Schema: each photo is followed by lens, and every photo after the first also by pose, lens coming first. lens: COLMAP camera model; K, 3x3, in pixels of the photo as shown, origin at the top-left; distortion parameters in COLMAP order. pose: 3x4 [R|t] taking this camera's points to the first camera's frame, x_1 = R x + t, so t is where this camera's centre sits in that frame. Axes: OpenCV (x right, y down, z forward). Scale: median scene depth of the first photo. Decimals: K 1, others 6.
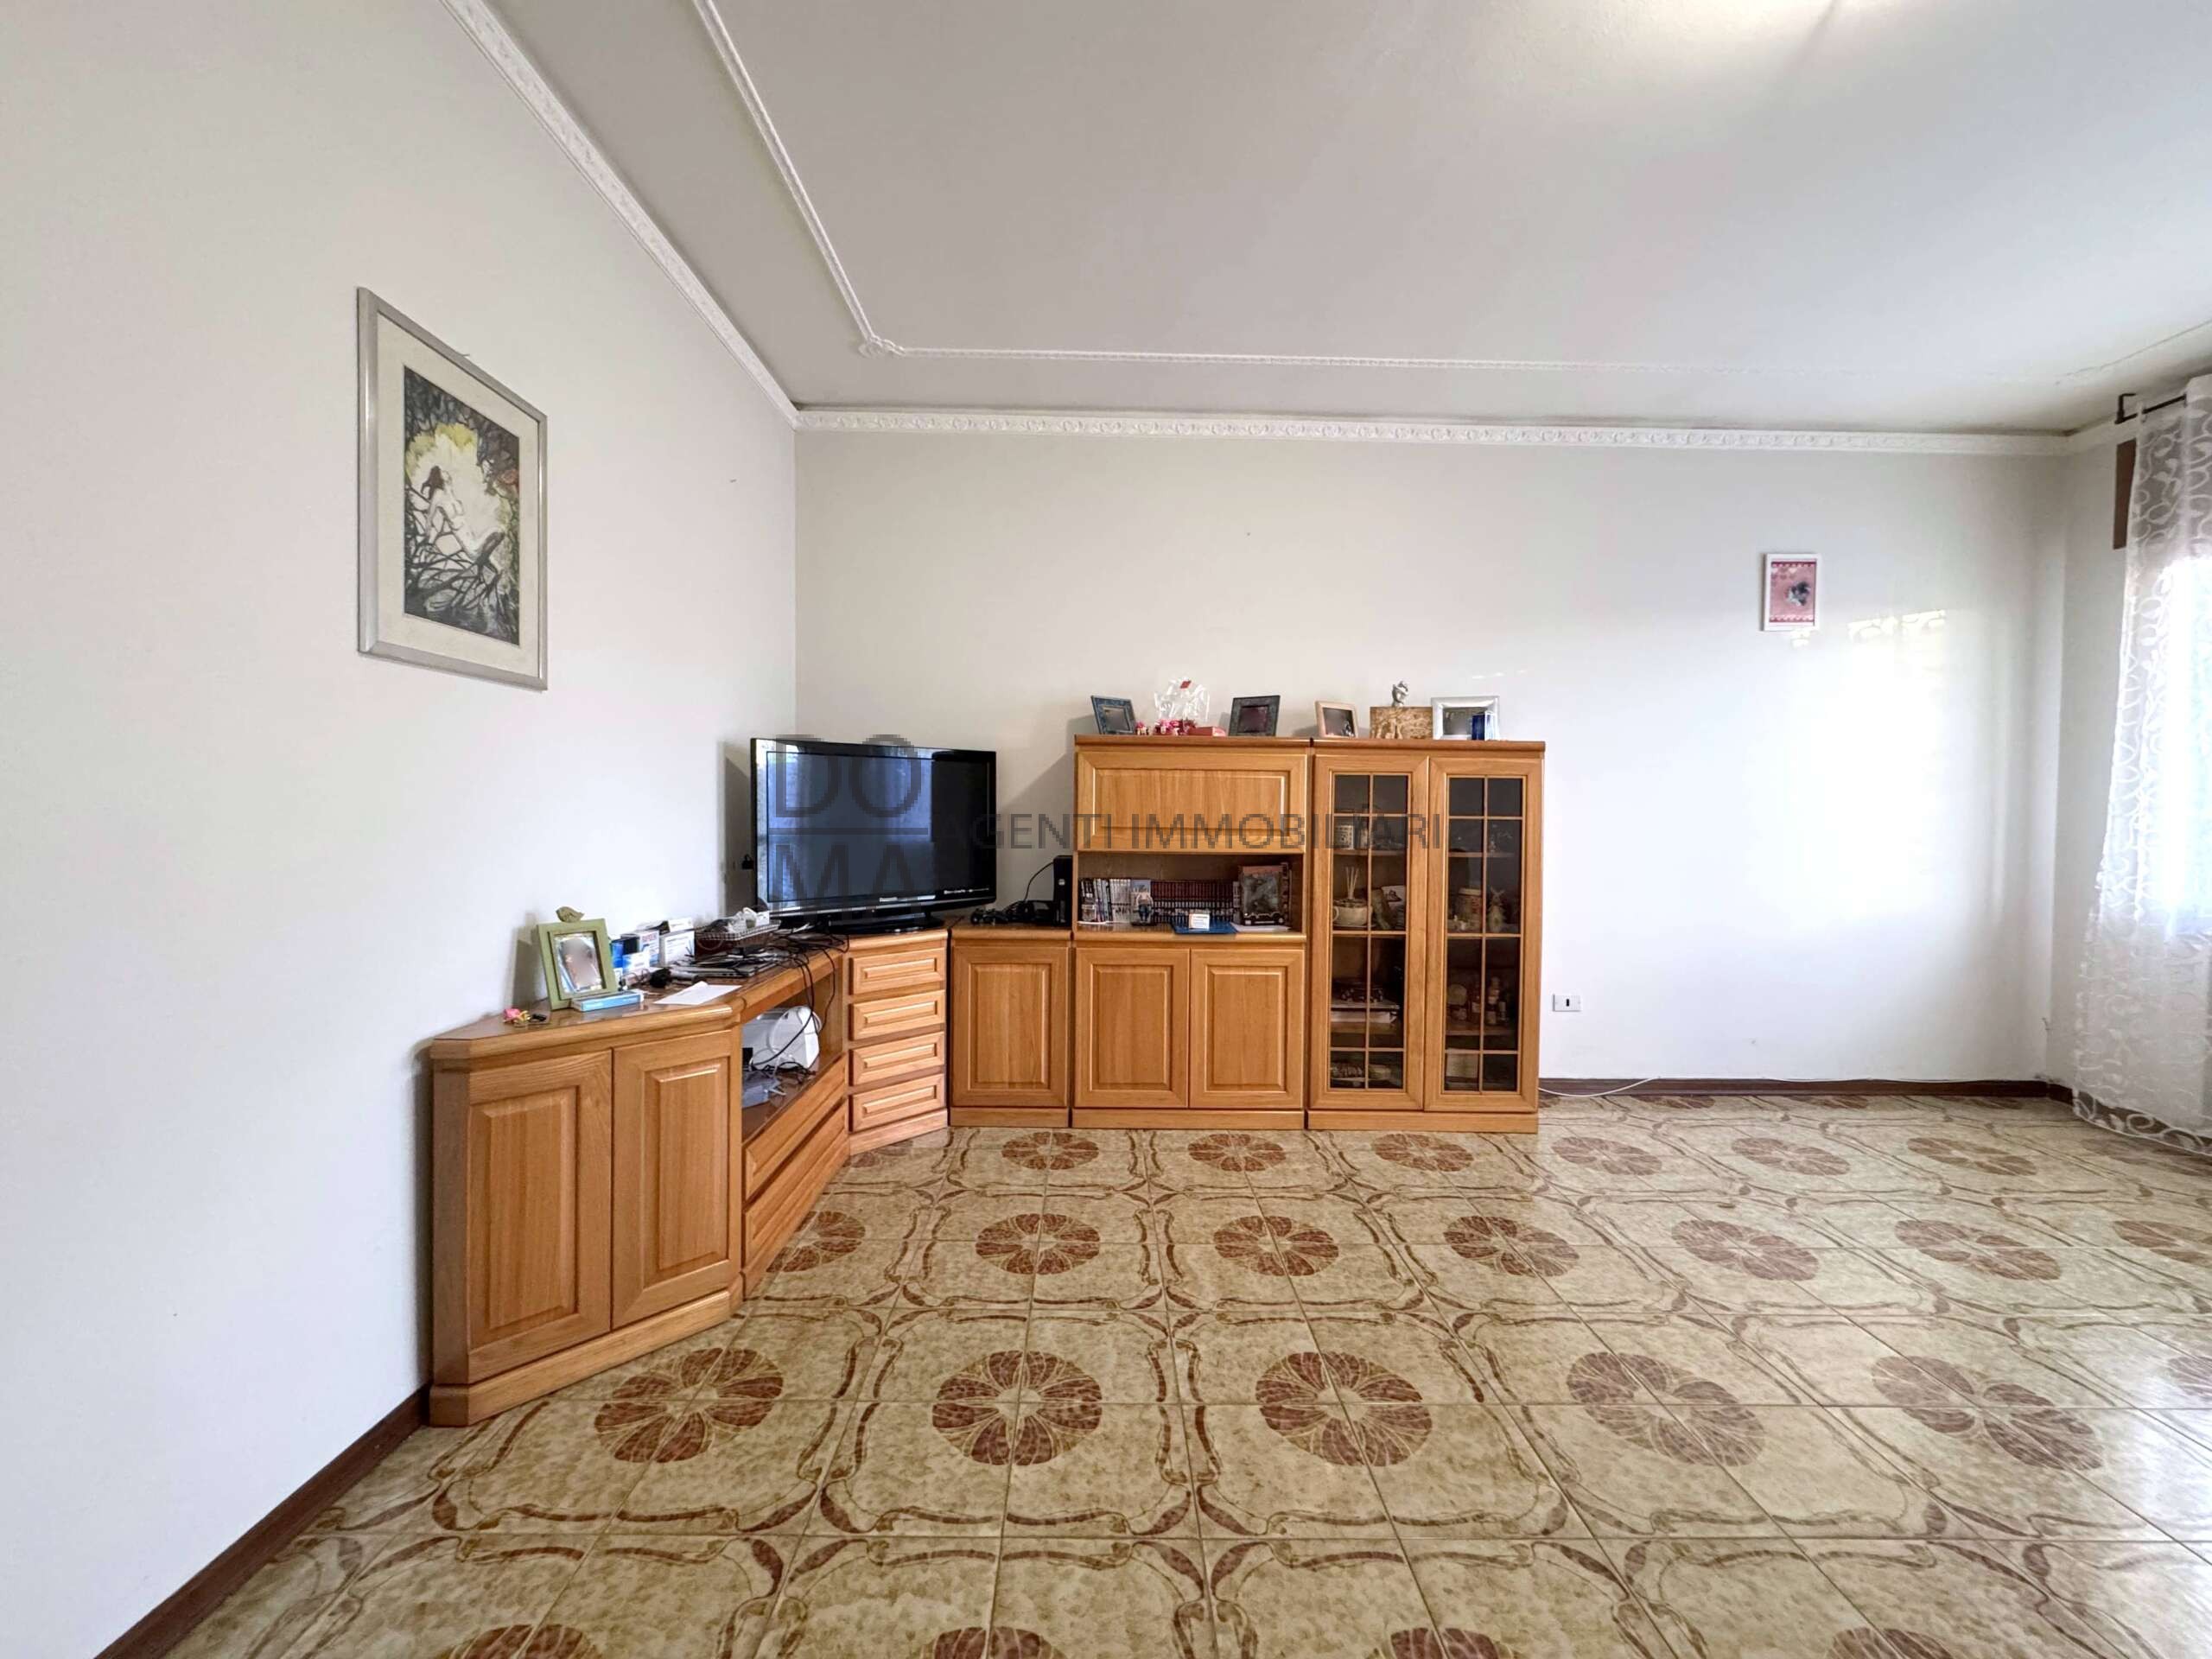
lens RADIAL K [[878.5, 0, 1104.7], [0, 878.5, 826.9], [0, 0, 1]] dist [-0.000269, 0.000588]
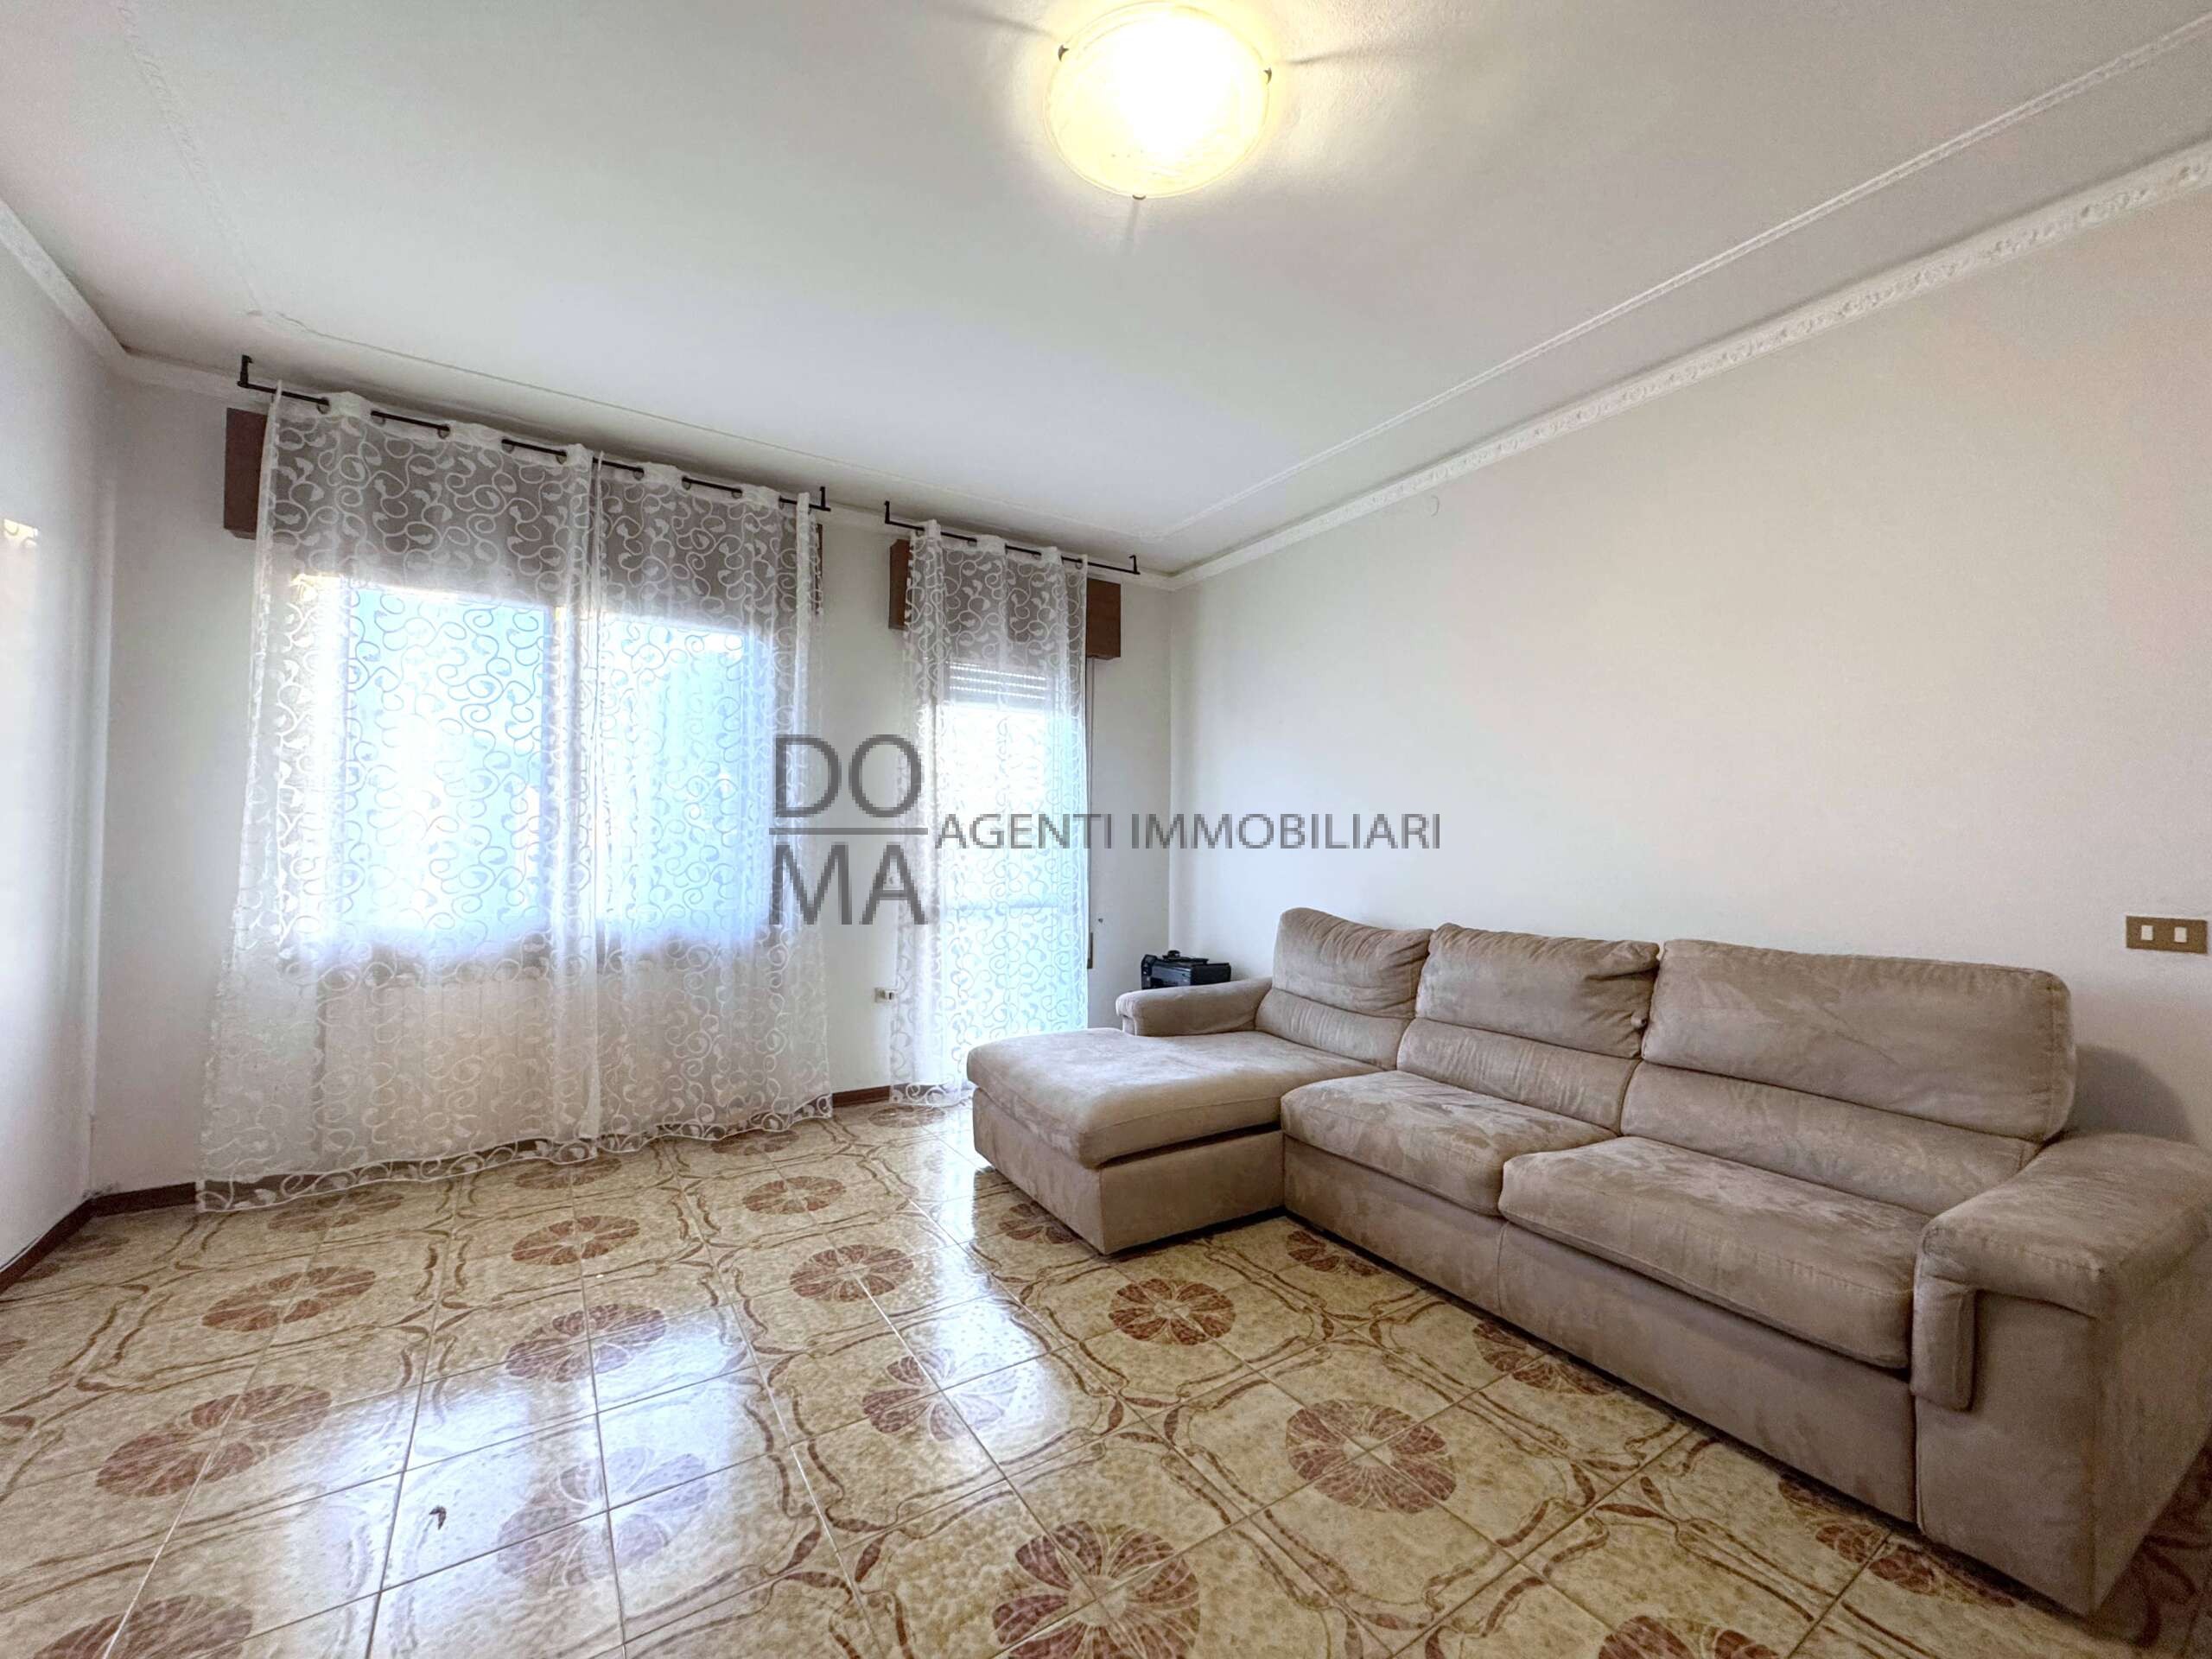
lens RADIAL K [[878.5, 0, 1104.7], [0, 878.5, 826.9], [0, 0, 1]] dist [-0.000269, 0.000588]
pose [[-0.535496, 0.002819, 0.844533, -0.036404], [0.002610, 0.999995, -0.001684, -0.035010], [-0.844533, 0.001302, -0.535501, 1.107569]]
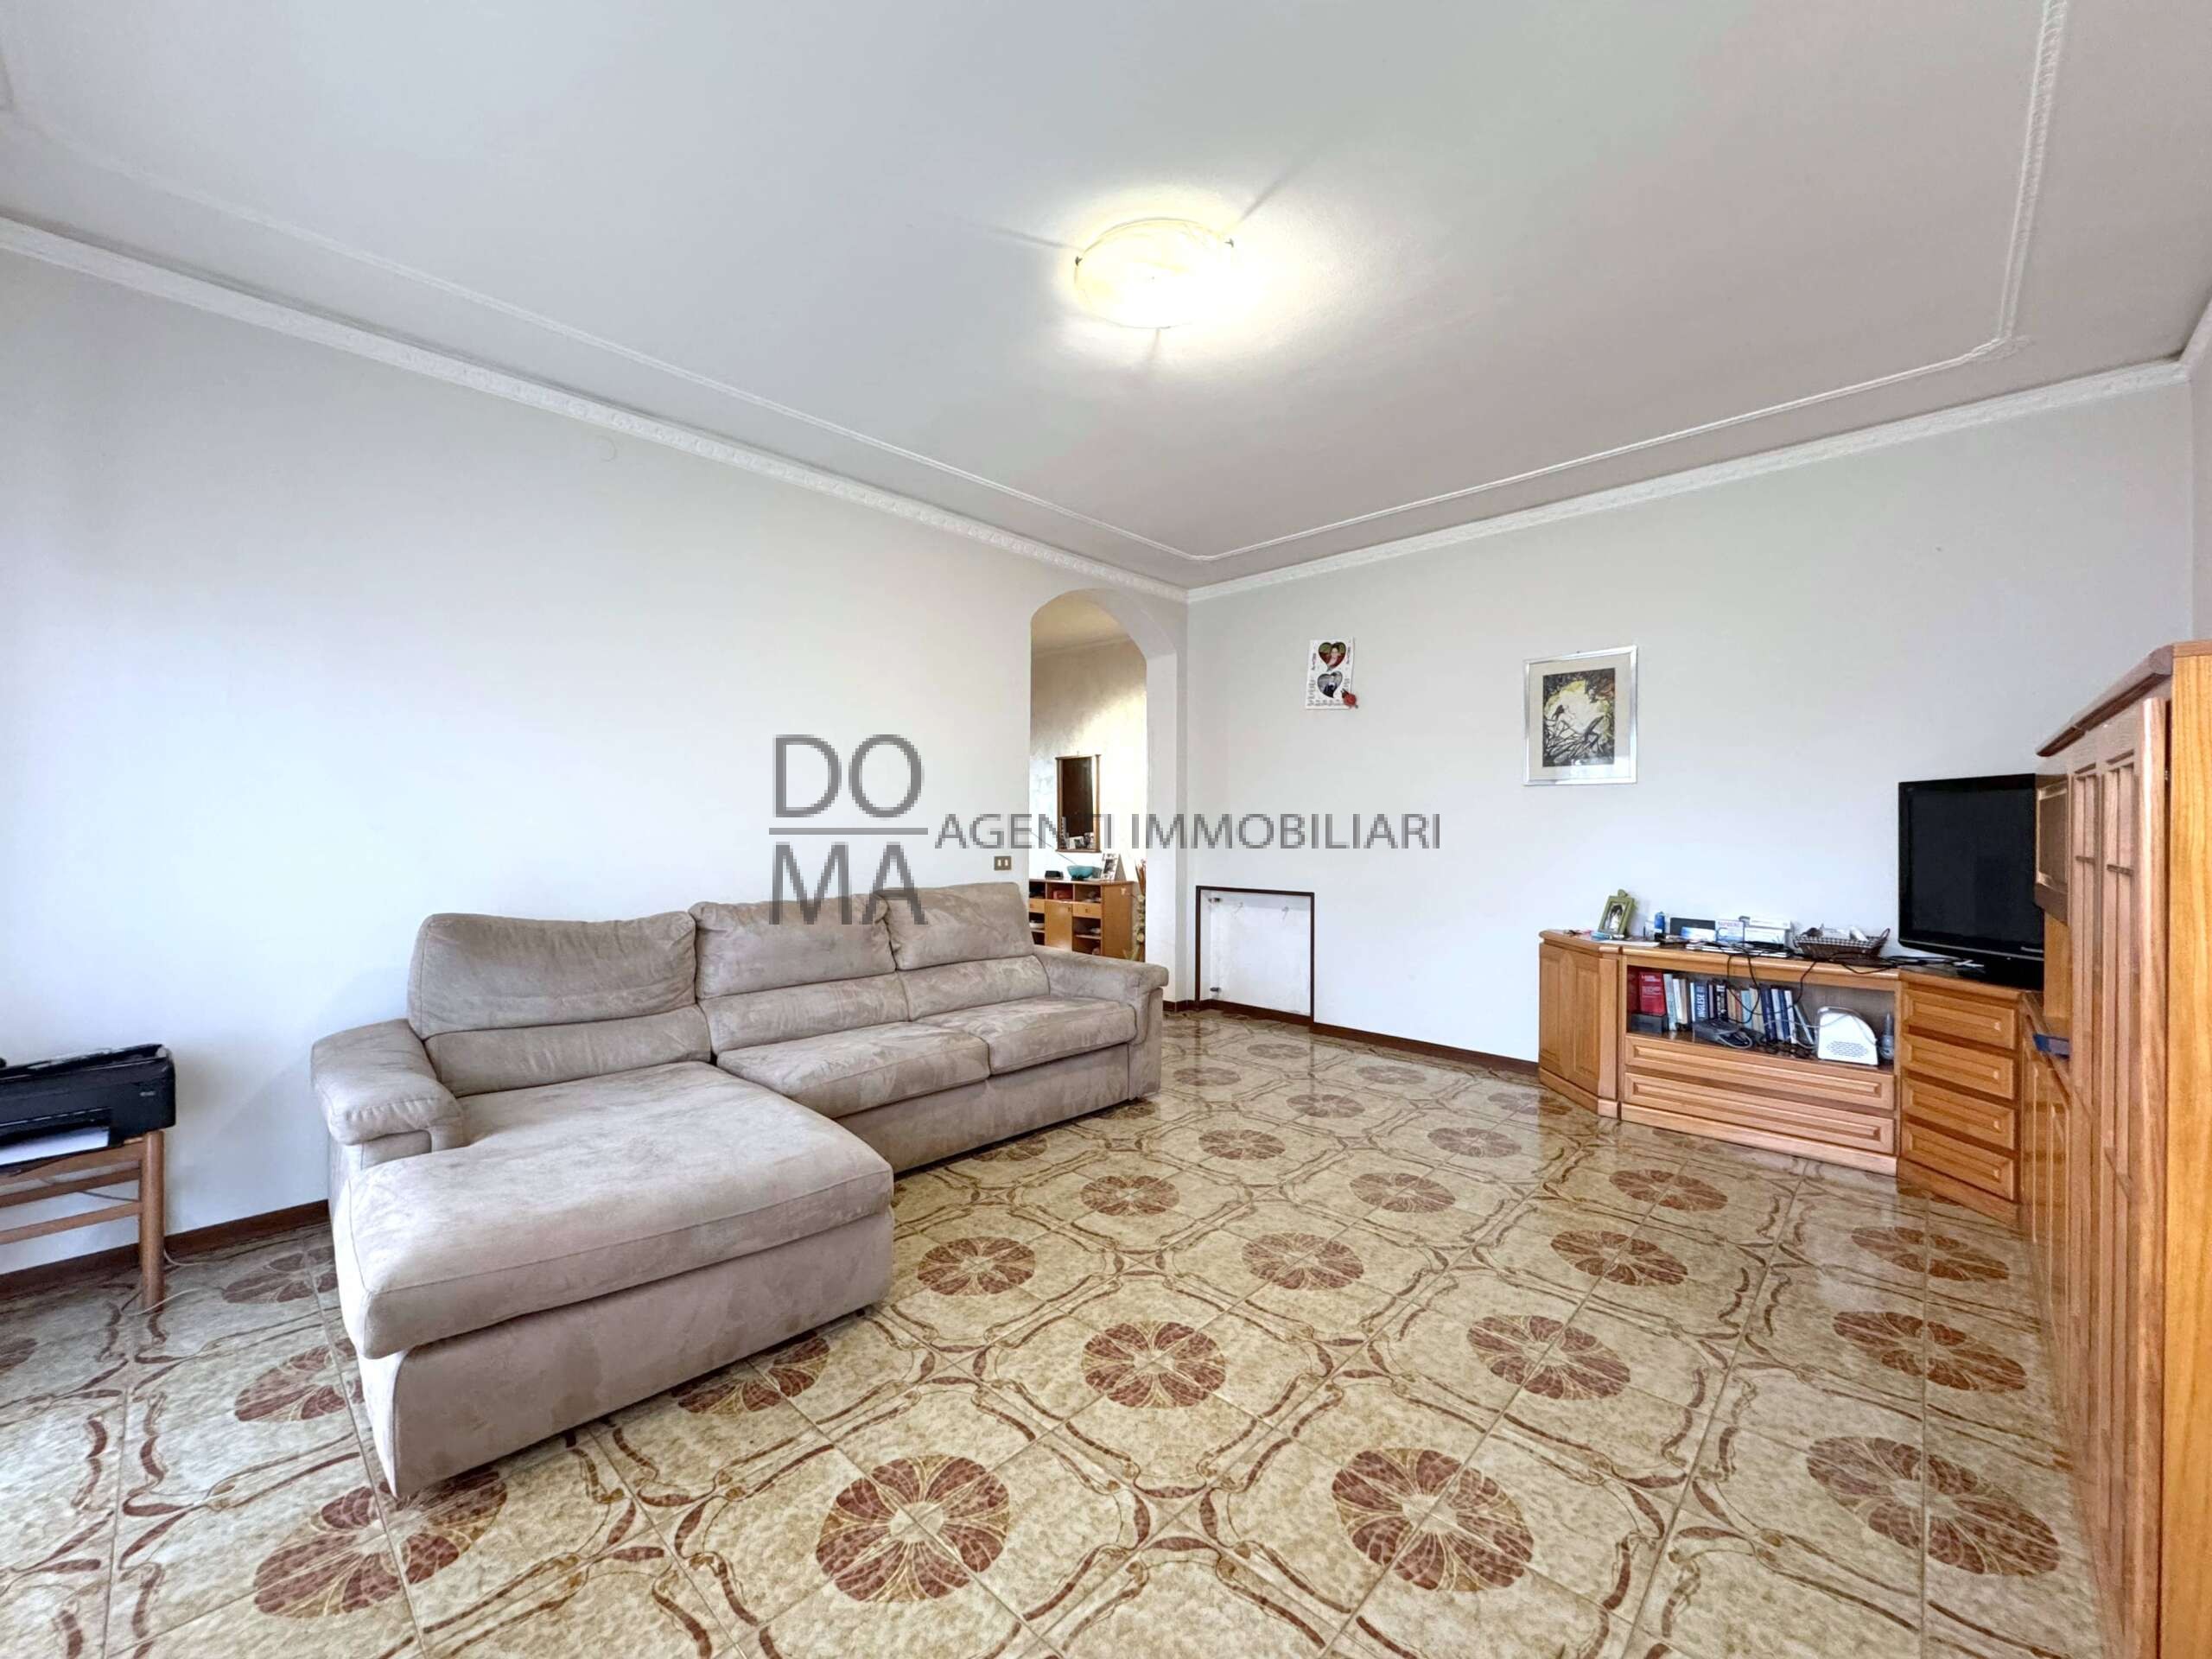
lens RADIAL K [[878.5, 0, 1104.7], [0, 878.5, 826.9], [0, 0, 1]] dist [-0.000269, 0.000588]
pose [[-0.696103, -0.014690, -0.717791, 1.458572], [-0.026301, 0.999641, 0.005048, -0.027345], [0.717460, 0.022393, -0.696240, 1.353494]]
